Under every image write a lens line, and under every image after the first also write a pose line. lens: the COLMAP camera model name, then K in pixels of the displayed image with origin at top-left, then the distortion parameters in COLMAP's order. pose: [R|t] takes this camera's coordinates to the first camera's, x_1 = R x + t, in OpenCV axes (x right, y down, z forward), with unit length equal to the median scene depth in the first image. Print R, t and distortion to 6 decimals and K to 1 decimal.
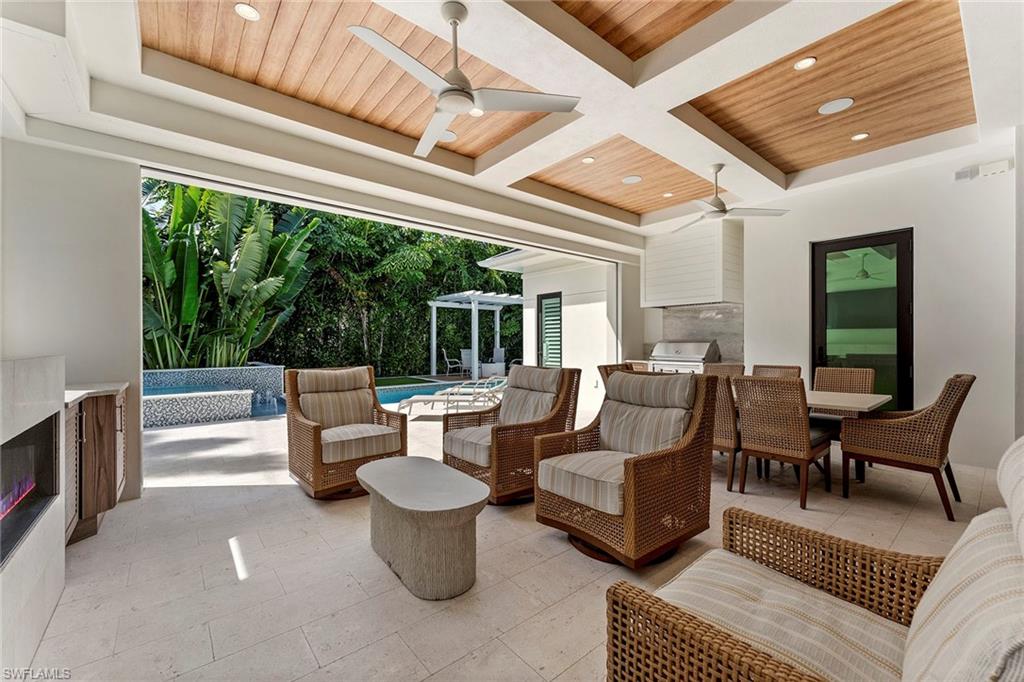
lens RADIAL K [[412.5, 0, 514.8], [0, 412.5, 345.8], [0, 0, 1]] dist [0.001093, 0.000009]
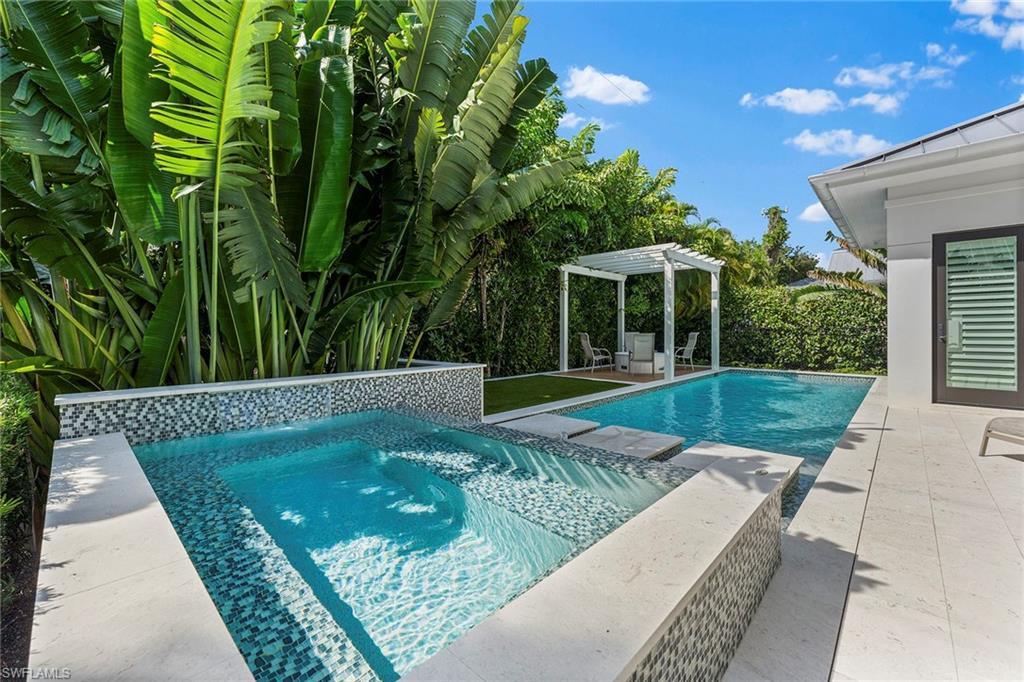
lens RADIAL K [[417.2, 0, 509.2], [0, 417.2, 331.6], [0, 0, 1]] dist [-0.000109, -0.000029]
pose [[0.993253, 0.000491, 0.115966, -0.610976], [-0.000328, 0.999999, -0.001425, 0.010588], [-0.115967, 0.001378, 0.993252, 0.523421]]
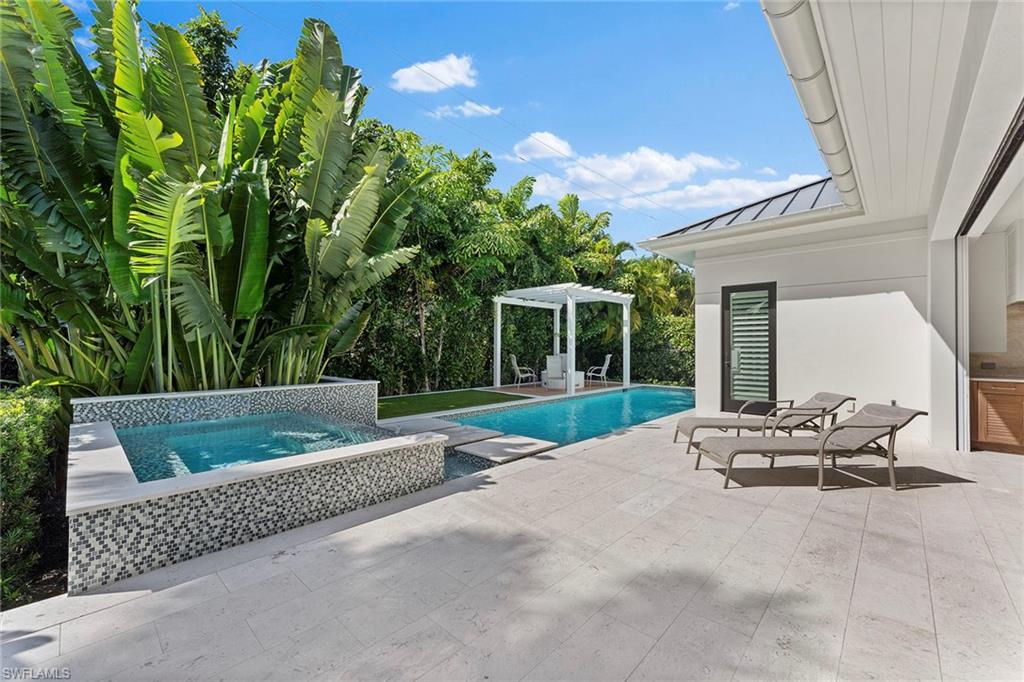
lens RADIAL K [[410.0, 0, 514.7], [0, 410.0, 343.2], [0, 0, 1]] dist [0.001769, -0.000044]
pose [[0.992293, 0.007300, 0.123696, -0.436797], [-0.005705, 0.999896, -0.013249, -0.007186], [-0.123780, 0.012442, 0.992232, 0.308731]]
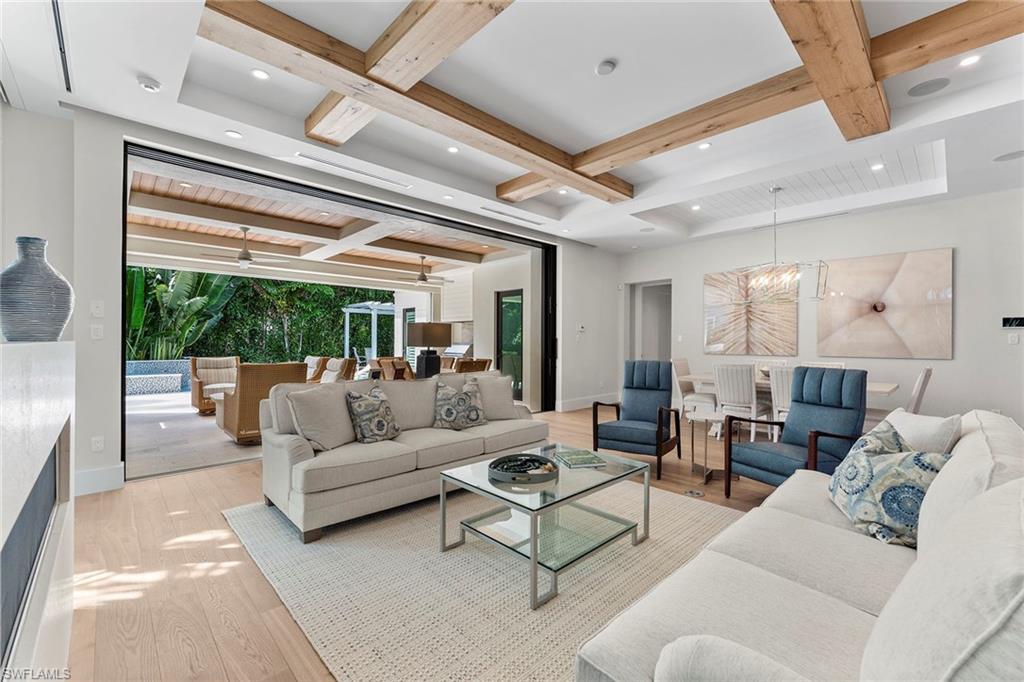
lens RADIAL K [[425.0, 0, 512.0], [0, 425.0, 341.0], [0, 0, 1]] dist [-0.002648, -0.000198]
pose [[0.997812, 0.006923, 0.065756, 0.339242], [-0.006418, 0.999948, -0.007900, -0.006924], [-0.065808, 0.007460, 0.997804, -0.457575]]
